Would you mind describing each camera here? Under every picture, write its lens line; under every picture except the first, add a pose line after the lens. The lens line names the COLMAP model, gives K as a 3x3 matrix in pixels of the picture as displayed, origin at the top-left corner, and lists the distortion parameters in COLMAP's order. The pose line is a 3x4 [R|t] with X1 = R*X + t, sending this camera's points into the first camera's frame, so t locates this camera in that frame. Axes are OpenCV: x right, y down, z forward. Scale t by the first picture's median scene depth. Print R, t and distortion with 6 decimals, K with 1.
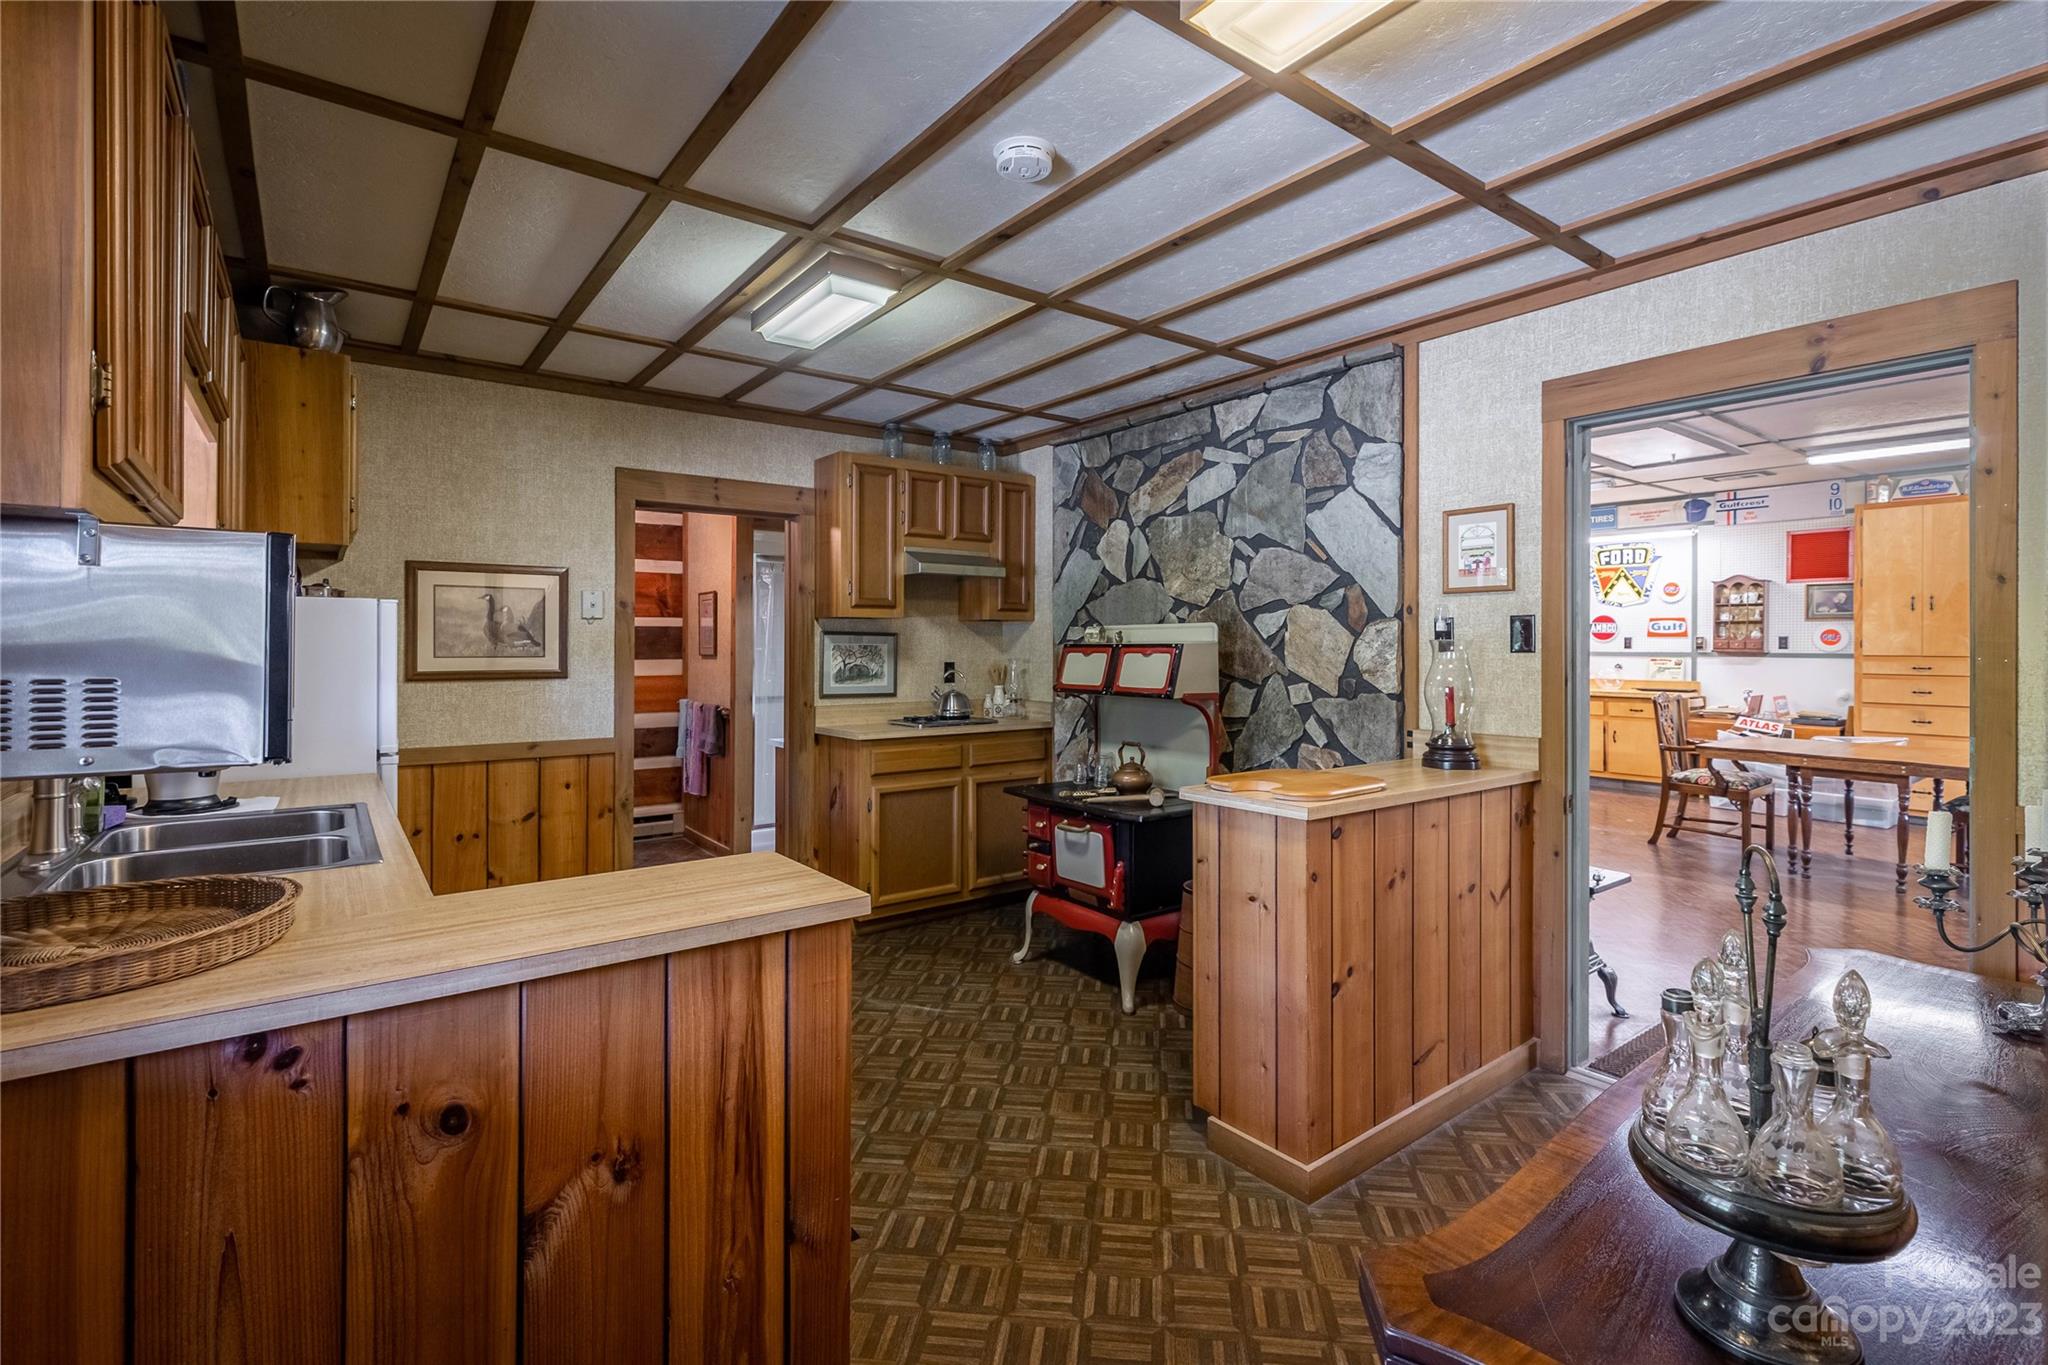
lens RADIAL K [[928.4, 0, 1020.4], [0, 928.4, 646.2], [0, 0, 1]] dist [-0.000157, -0.000124]
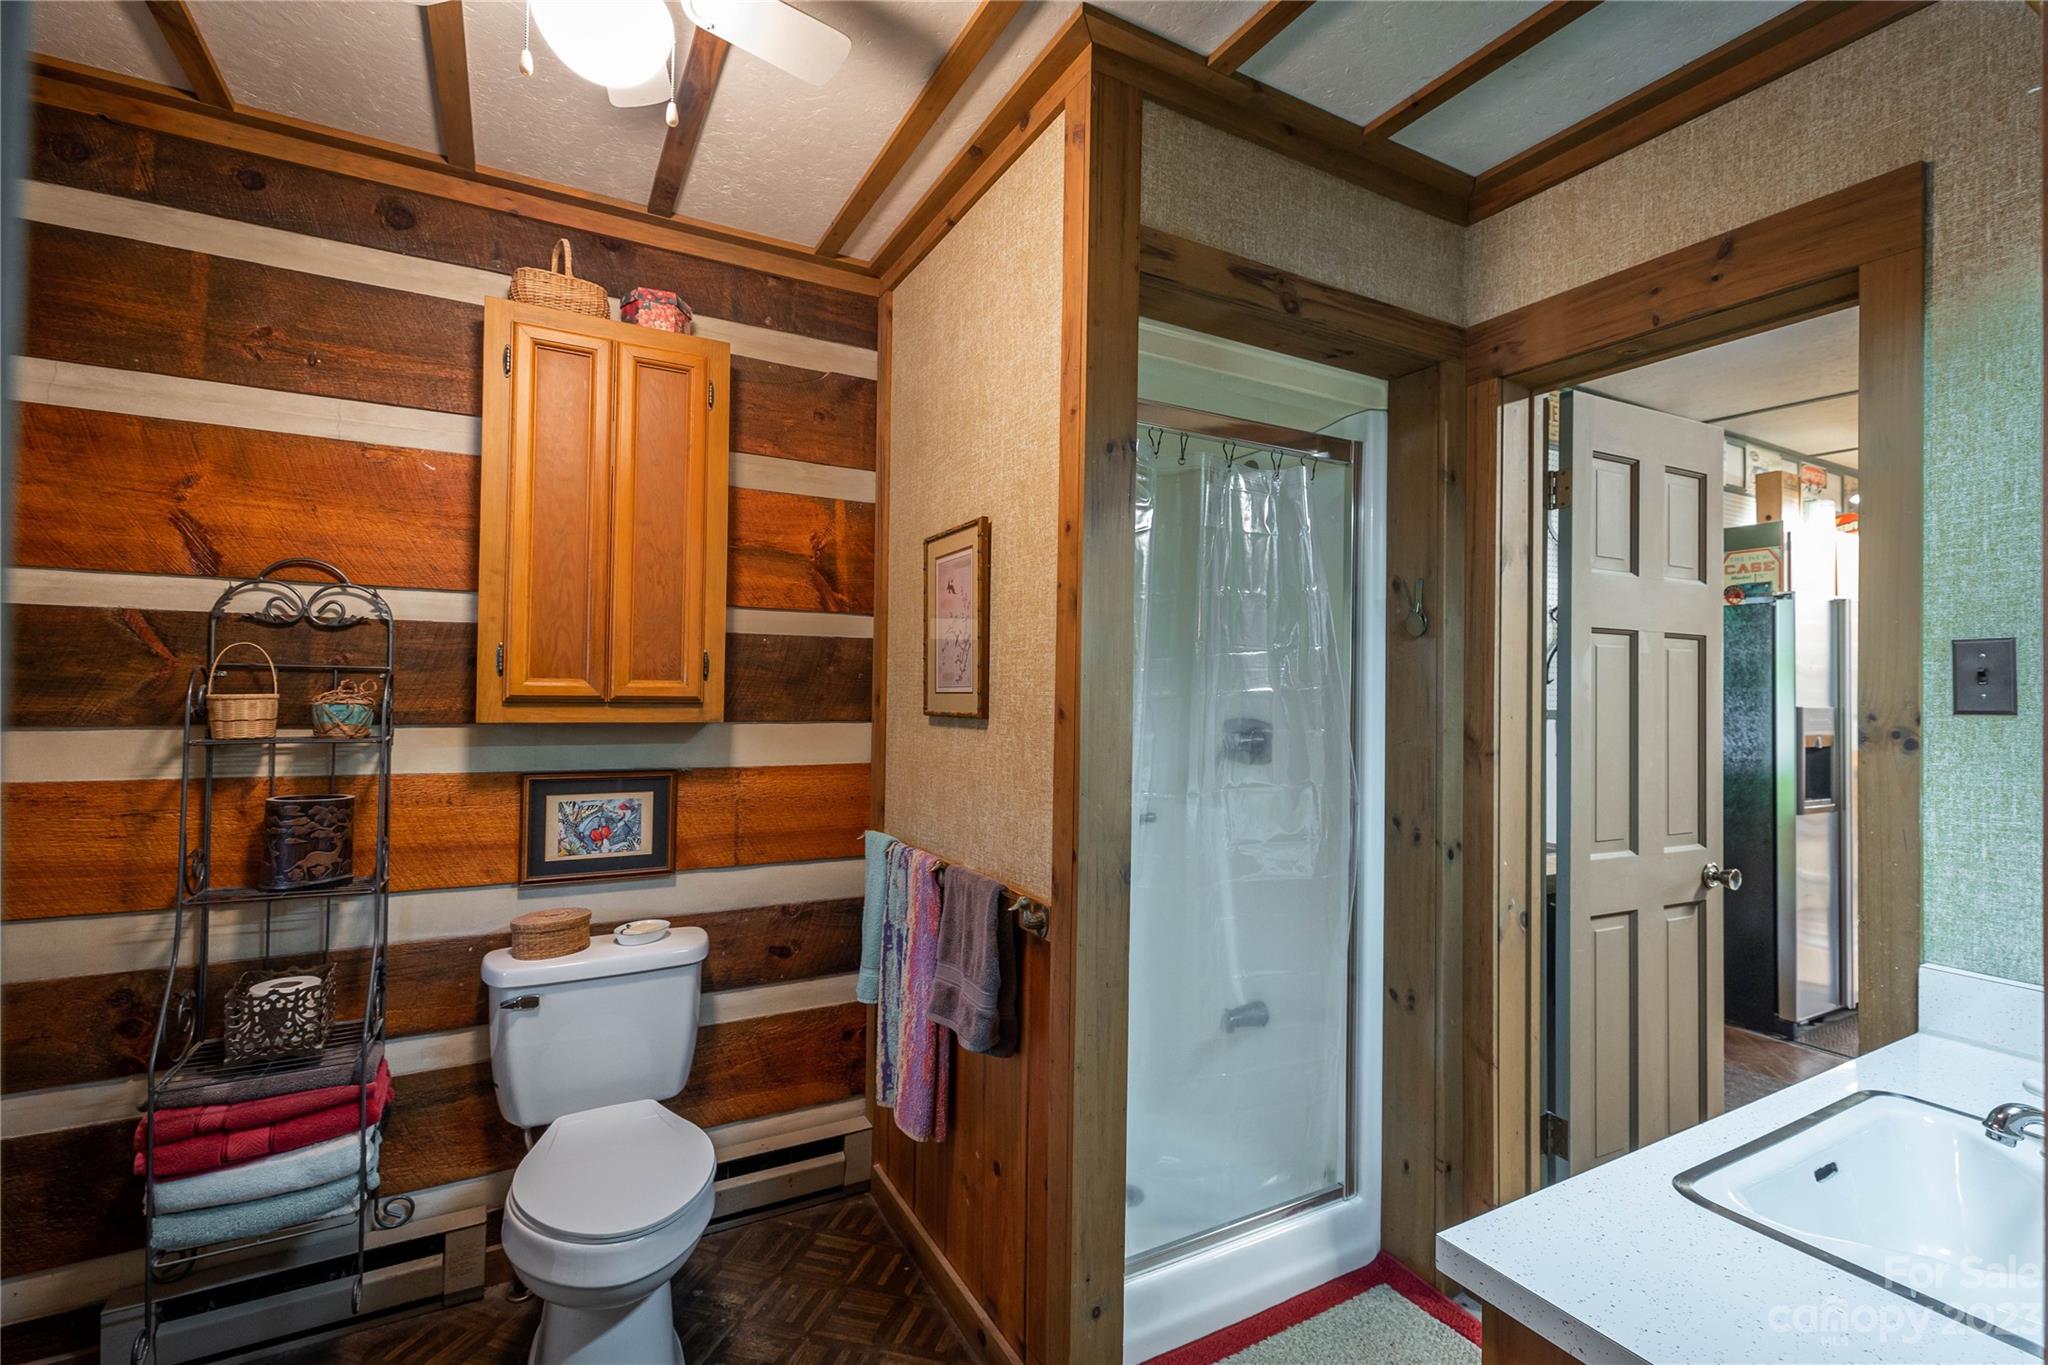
lens RADIAL K [[908.2, 0, 1024.0], [0, 908.2, 678.8], [0, 0, 1]] dist [0.002564, 0.000294]
pose [[0.990323, 0.008398, -0.138525, -0.373651], [-0.011215, 0.999746, -0.019568, 0.003470], [0.138326, 0.020932, 0.990166, 0.950134]]
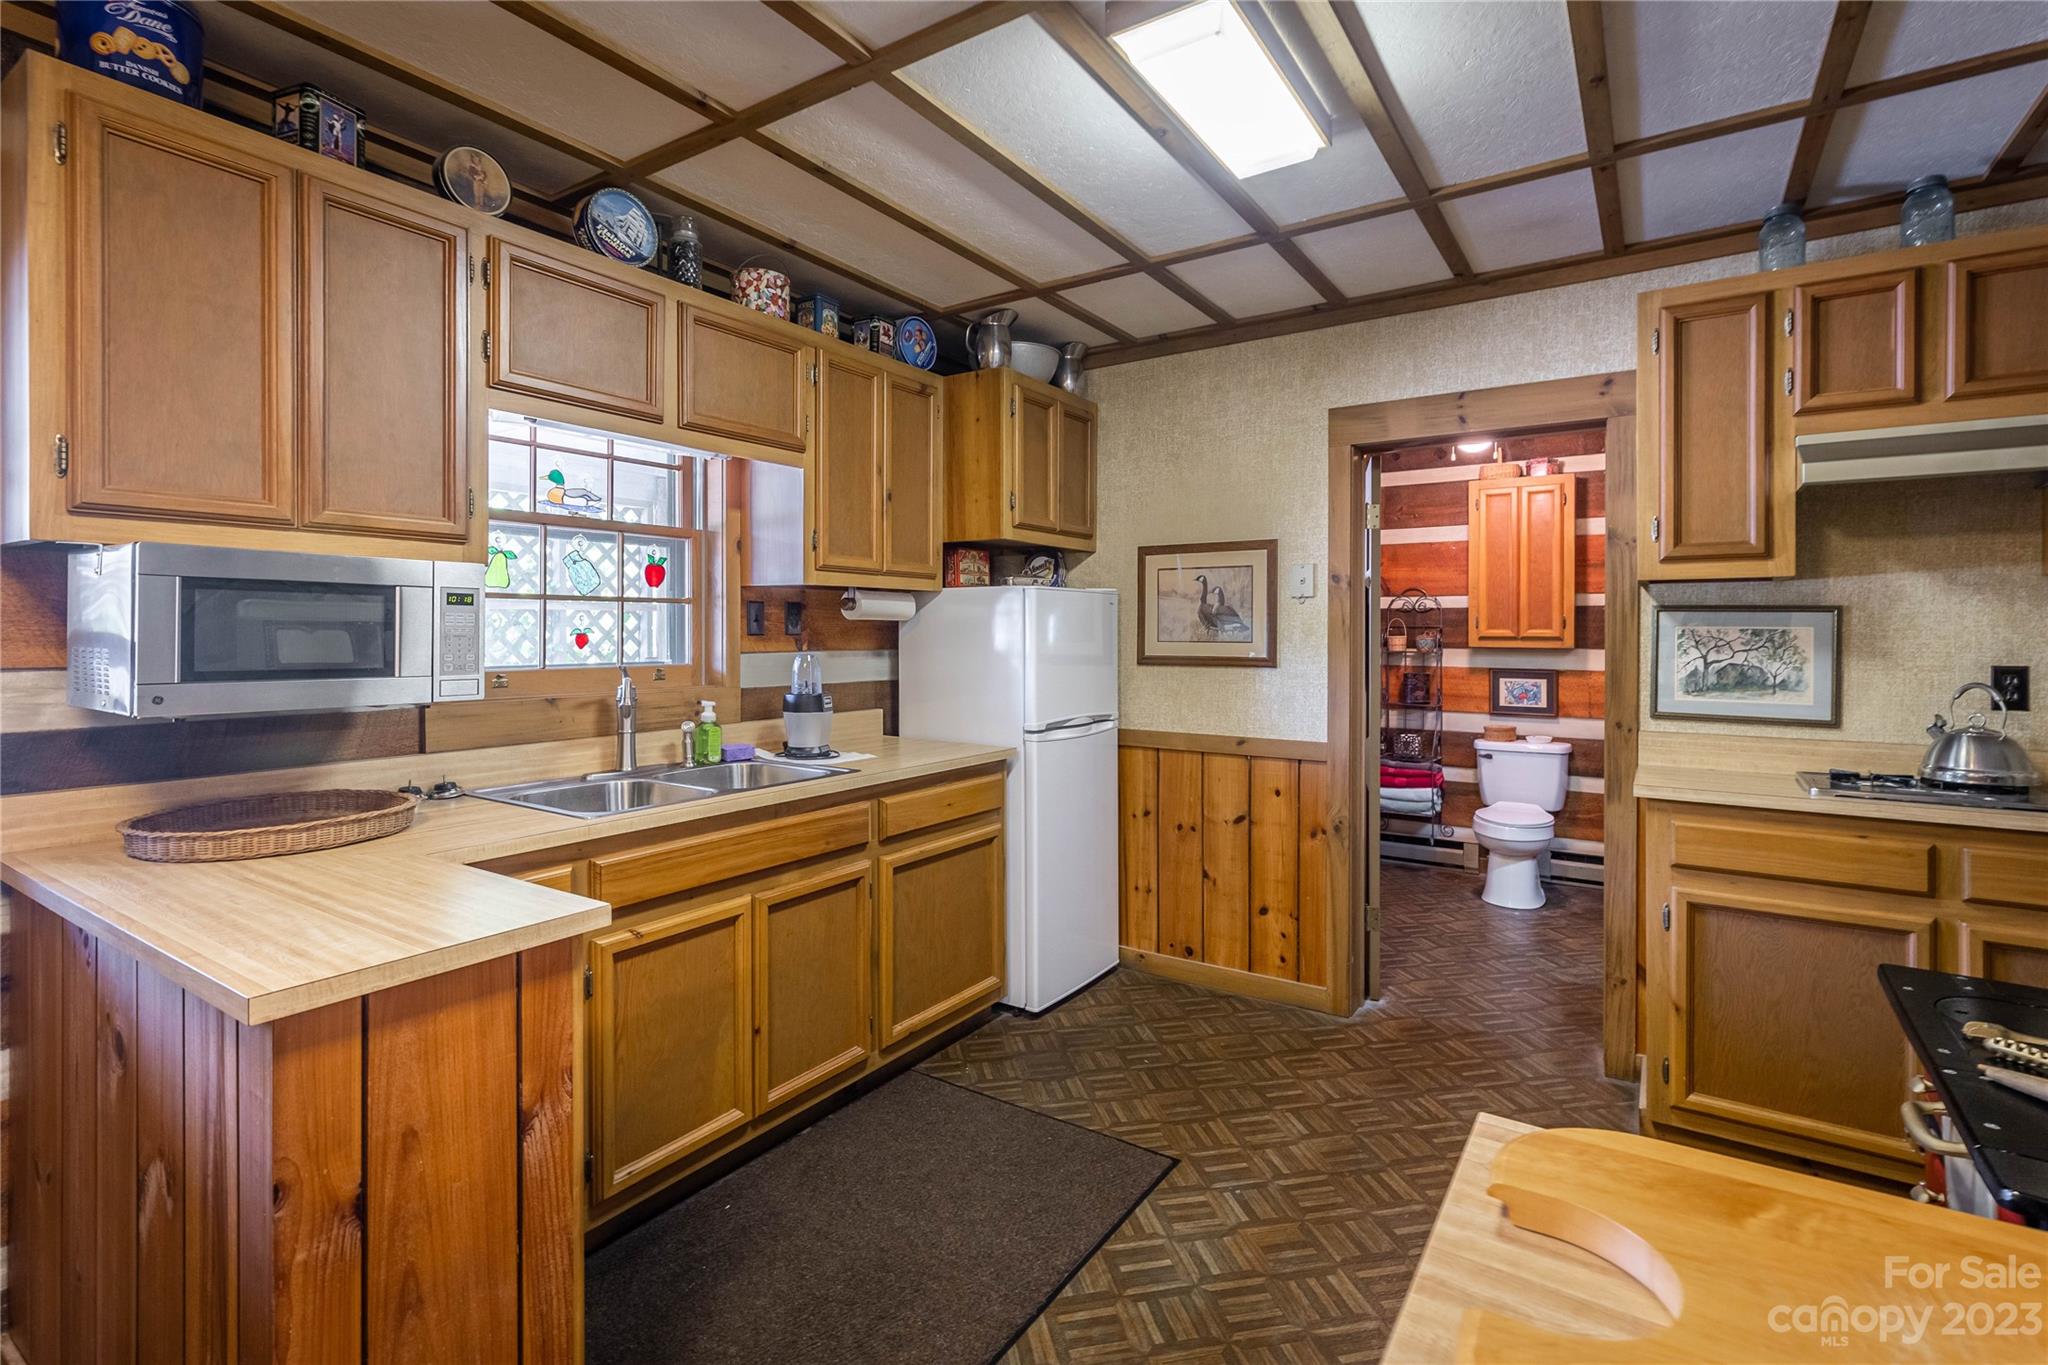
lens RADIAL K [[938.4, 0, 1050.6], [0, 938.4, 630.5], [0, 0, 1]] dist [0.001660, -0.000040]
pose [[0.342796, -0.000373, -0.939410, 0.230659], [-0.002745, 0.999995, -0.001398, 0.001704], [0.939406, 0.003058, 0.342794, 0.451830]]
